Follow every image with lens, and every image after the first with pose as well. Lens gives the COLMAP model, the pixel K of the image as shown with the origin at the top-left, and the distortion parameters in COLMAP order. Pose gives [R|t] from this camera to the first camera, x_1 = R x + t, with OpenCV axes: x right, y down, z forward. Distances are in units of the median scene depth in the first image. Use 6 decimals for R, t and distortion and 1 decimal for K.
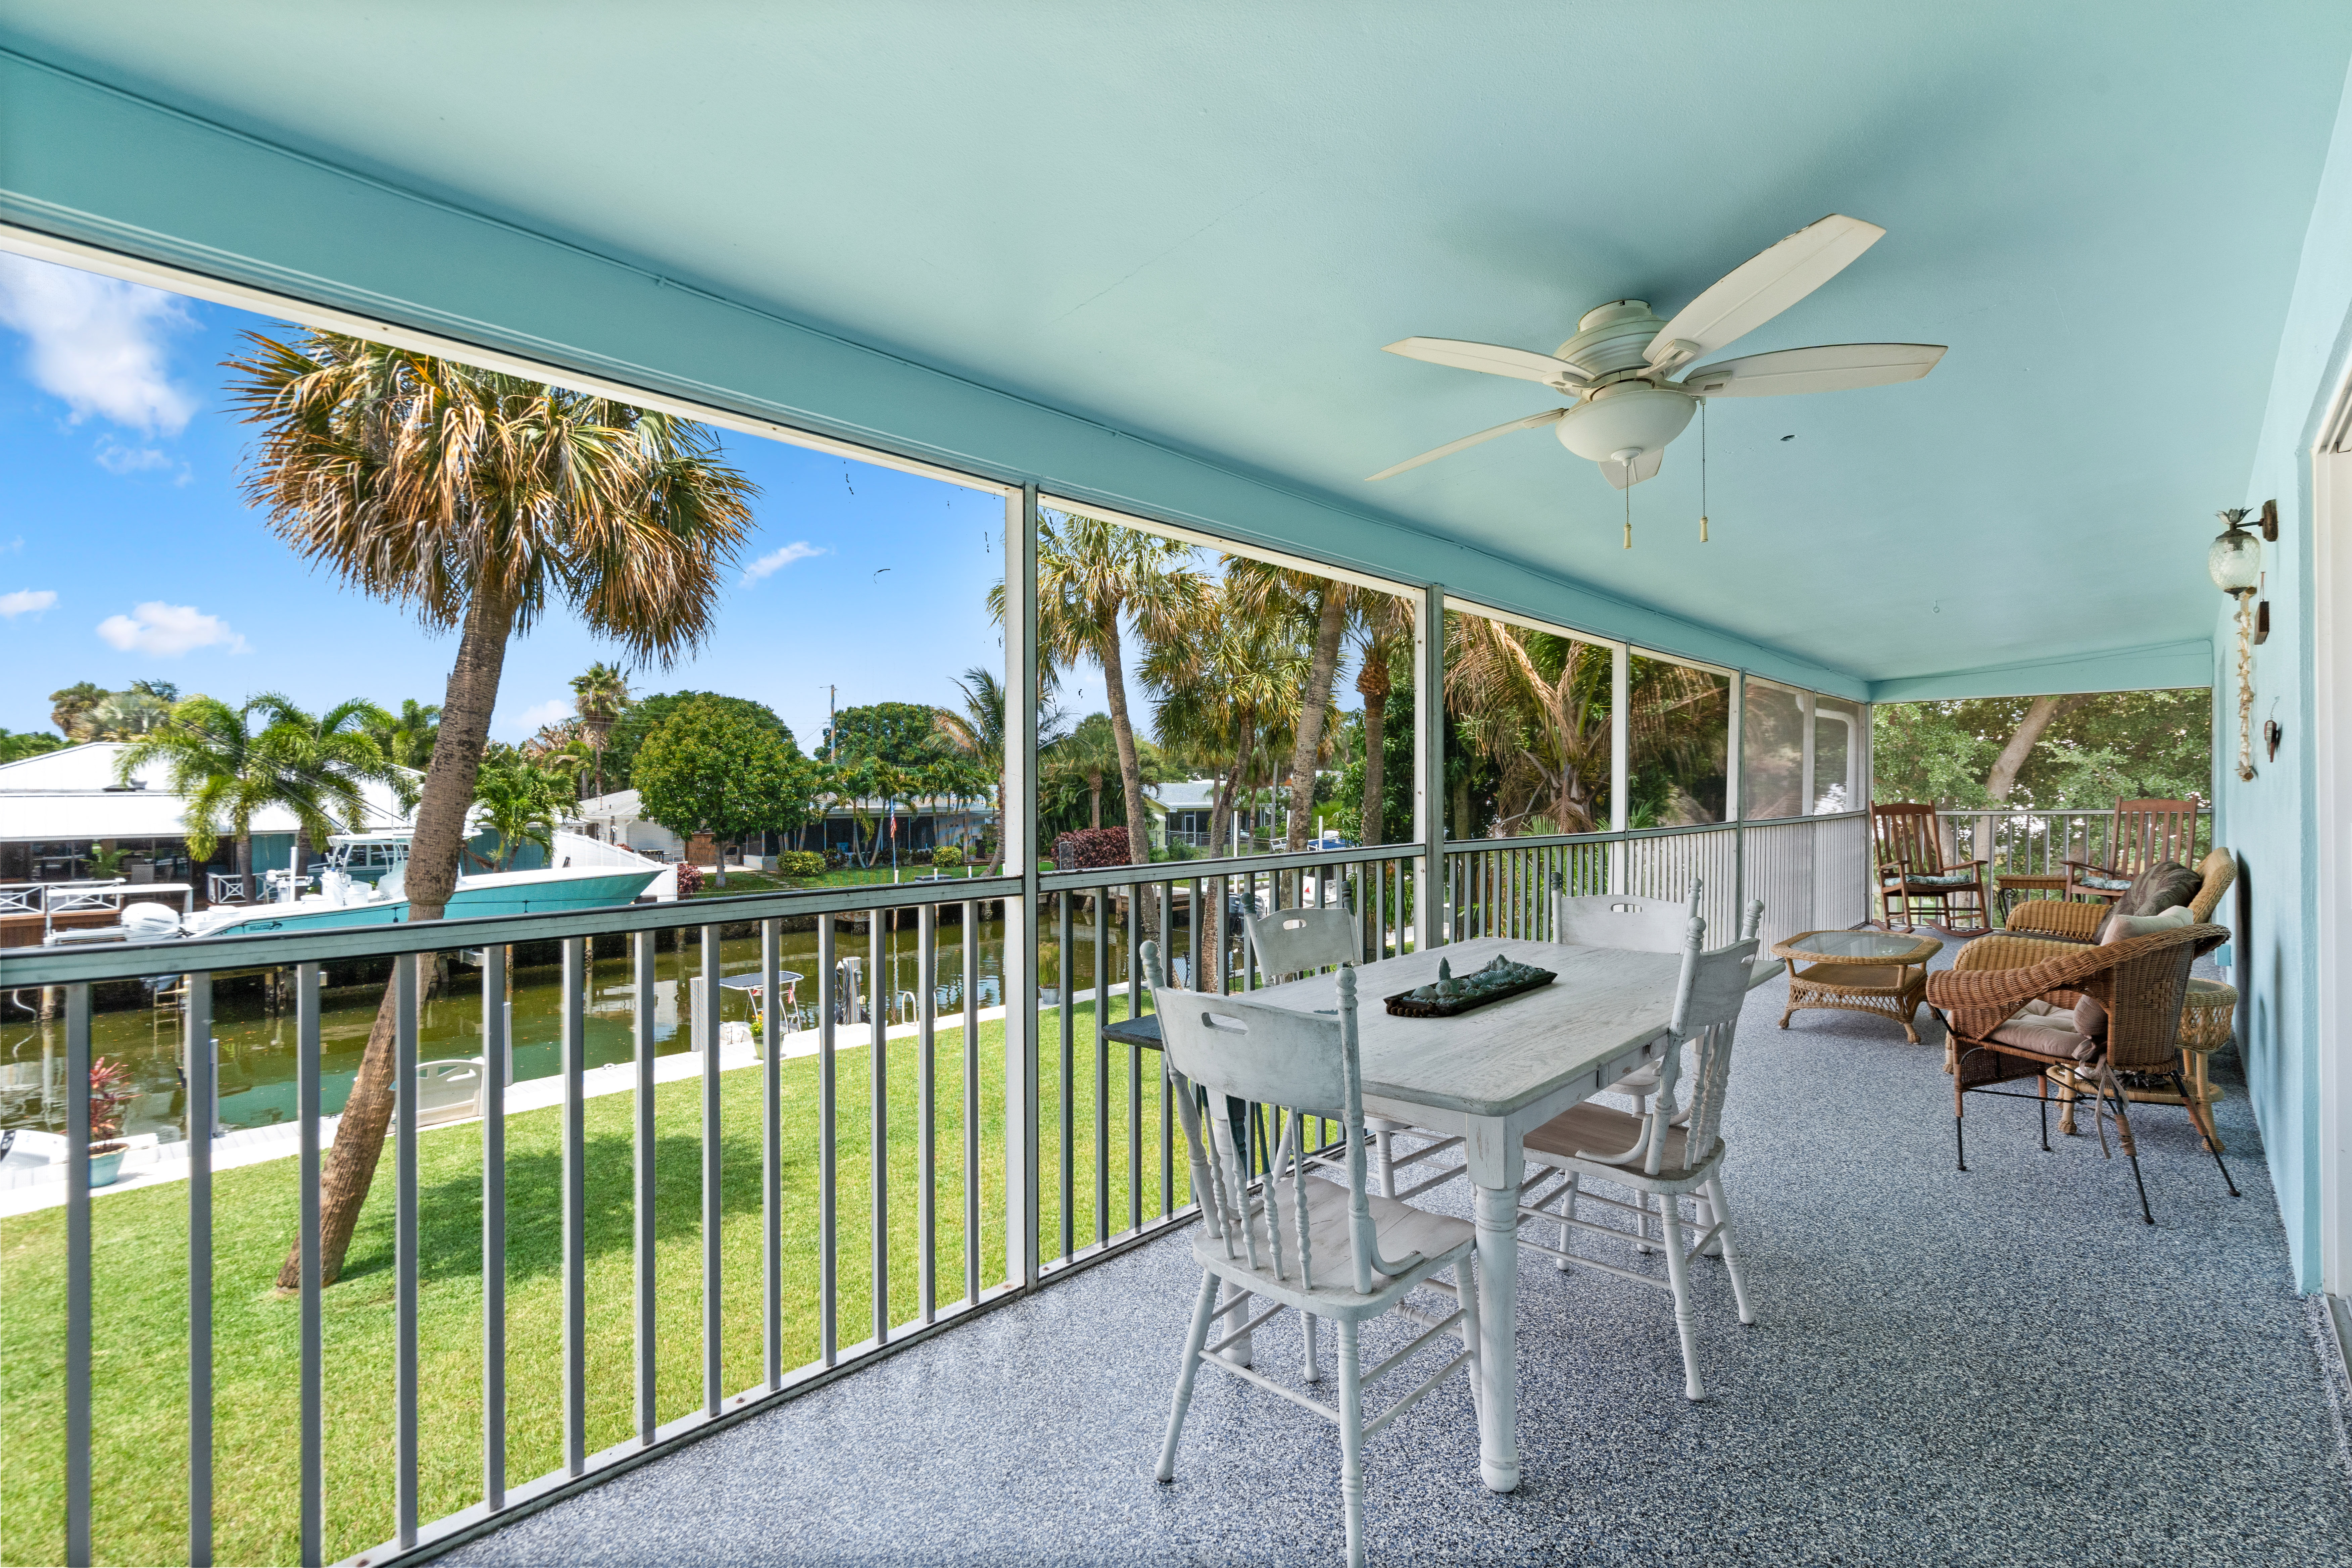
lens RADIAL K [[1071.5, 0, 1176.8], [0, 1071.5, 779.0], [0, 0, 1]] dist [-0.002575, -0.000596]
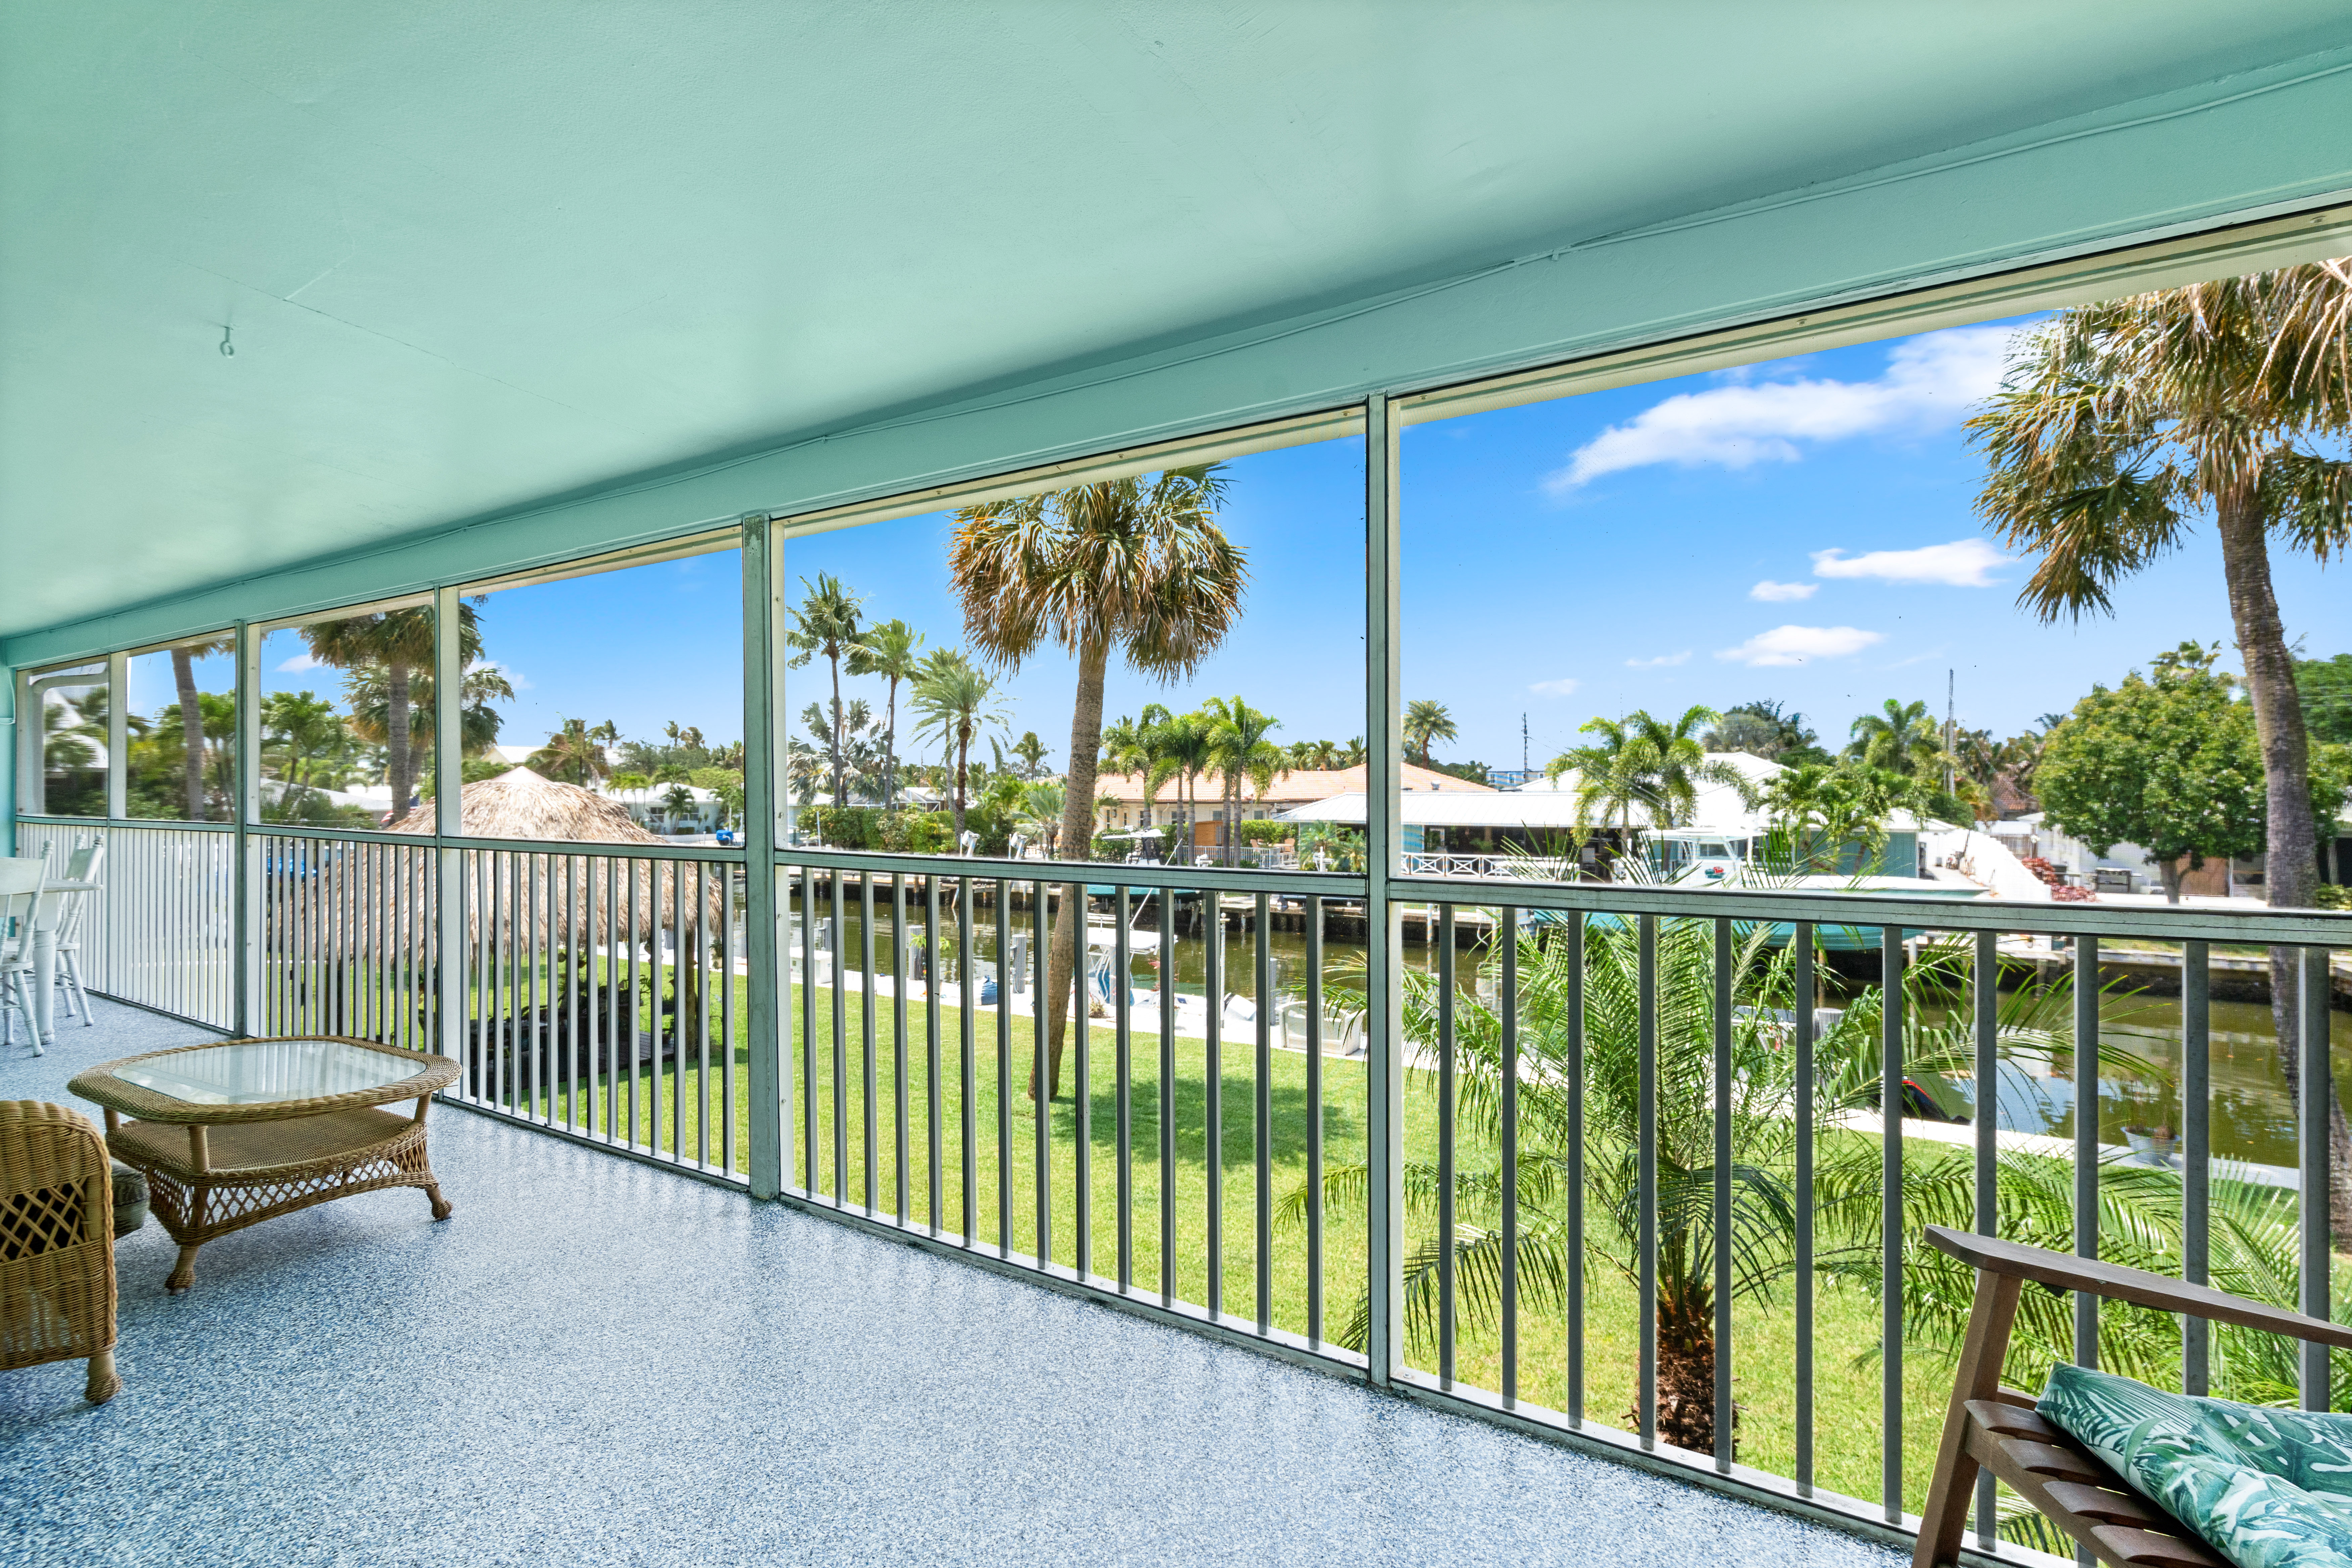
lens RADIAL K [[1071.5, 0, 1178.5], [0, 1071.5, 792.2], [0, 0, 1]] dist [-0.002575, -0.000596]
pose [[0.209402, 0.003310, -0.977824, 0.139300], [0.005772, 0.999973, 0.004621, 0.002409], [0.977813, -0.006611, 0.209377, 0.159987]]
